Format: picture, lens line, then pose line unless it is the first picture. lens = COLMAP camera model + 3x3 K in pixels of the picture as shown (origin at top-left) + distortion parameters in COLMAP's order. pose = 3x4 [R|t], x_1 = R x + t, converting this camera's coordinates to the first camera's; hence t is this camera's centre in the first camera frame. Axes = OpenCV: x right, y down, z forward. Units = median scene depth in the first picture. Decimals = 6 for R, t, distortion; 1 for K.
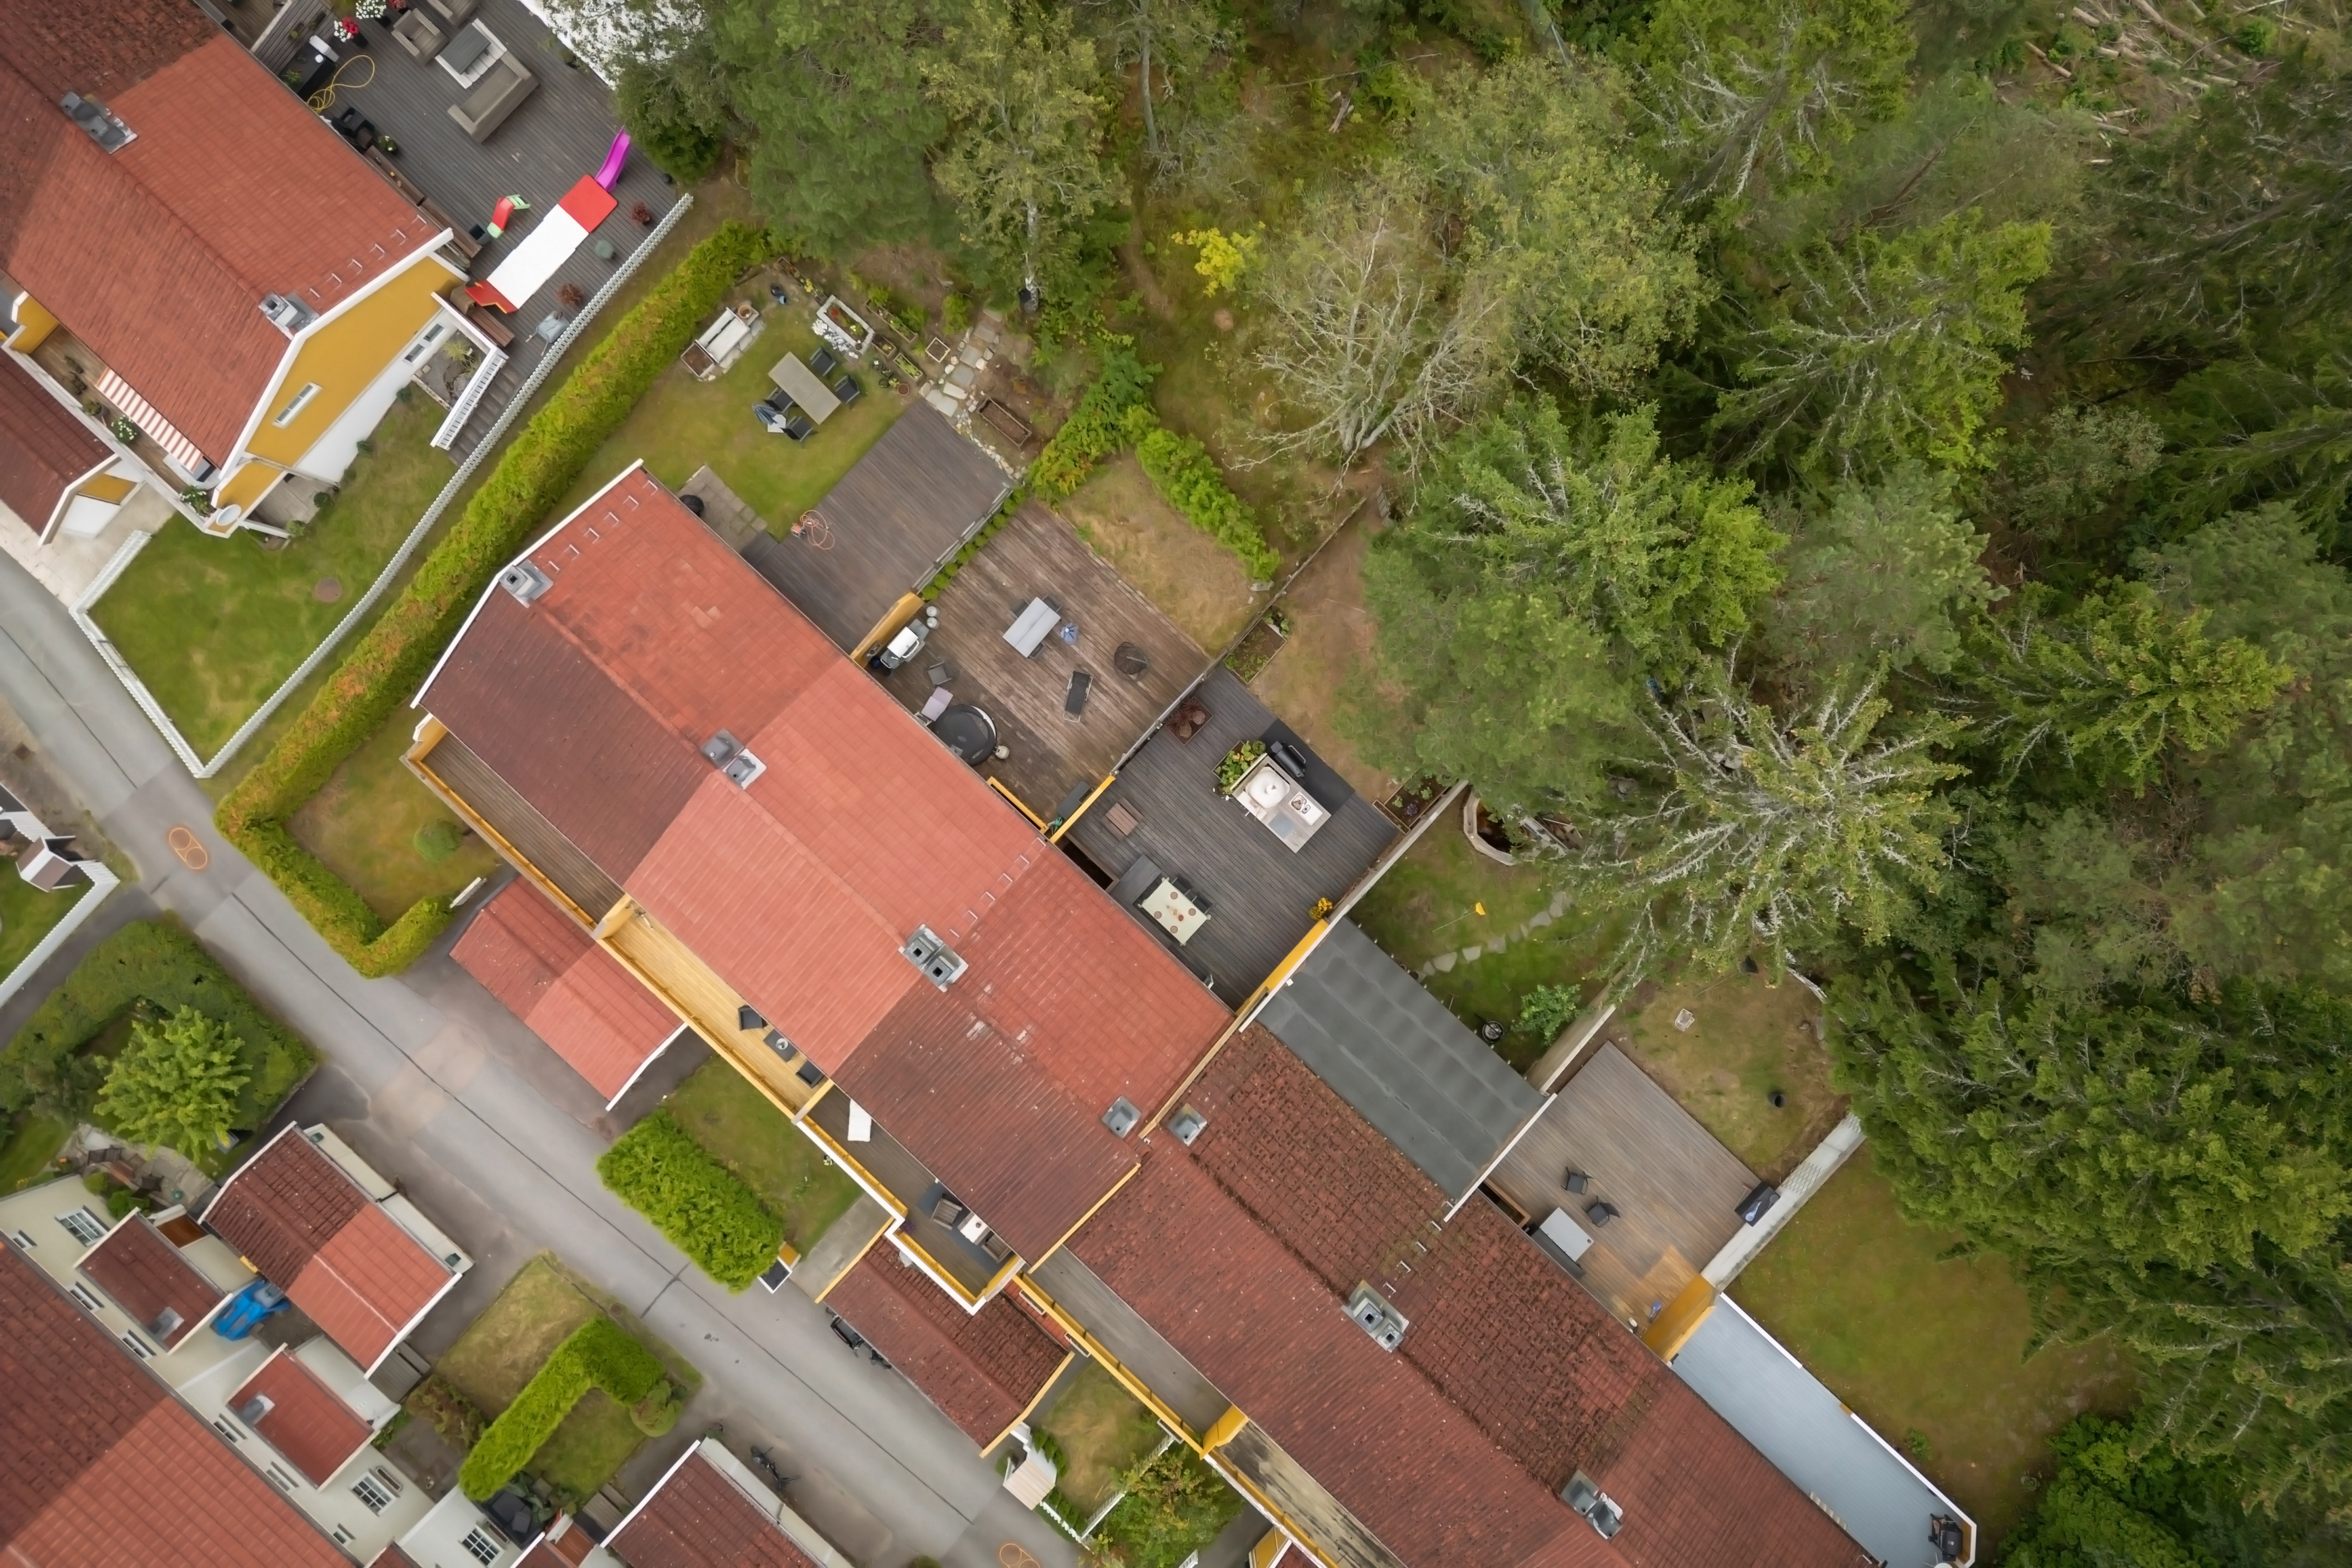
lens RADIAL K [[1630.1, 0, 1180.2], [0, 1630.1, 779.7], [0, 0, 1]] dist [0.086465, -0.093952]
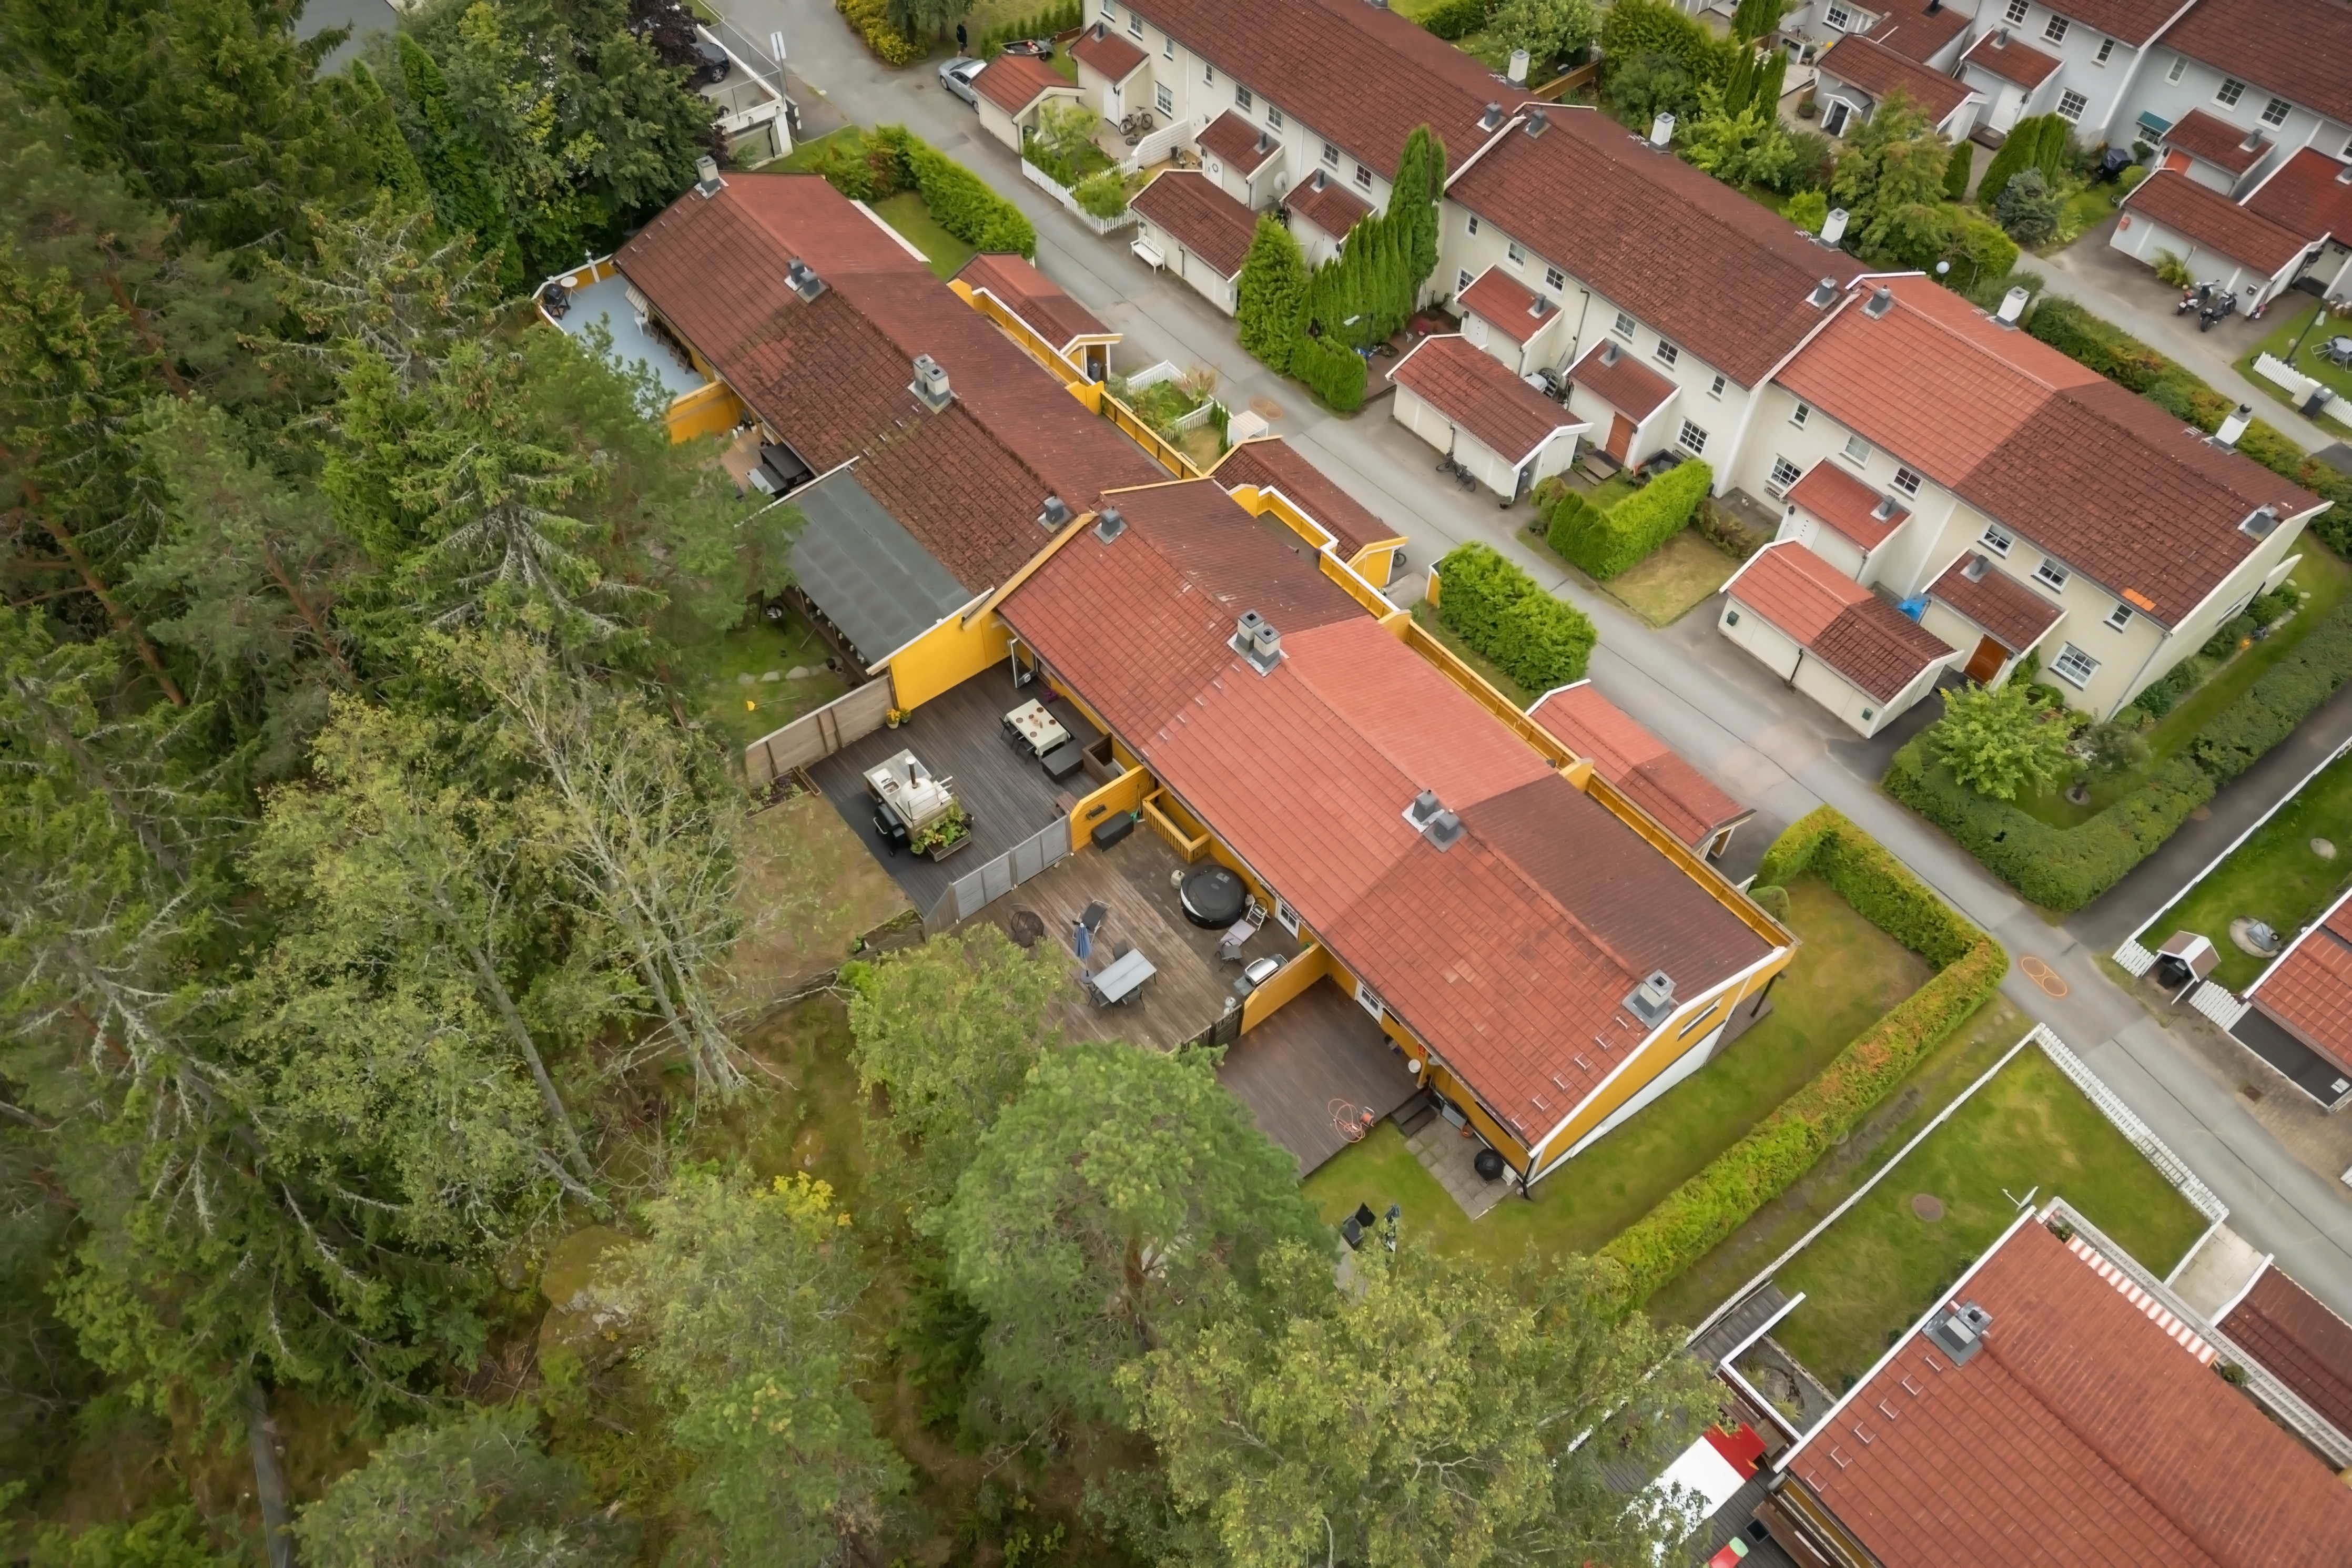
lens RADIAL K [[1630.1, 0, 1180.2], [0, 1630.1, 779.7], [0, 0, 1]] dist [0.086465, -0.093952]
pose [[-0.988684, -0.124922, 0.083060, -0.184204], [0.149641, -0.782199, 0.604791, -0.559028], [-0.010582, 0.610376, 0.792041, 0.195728]]
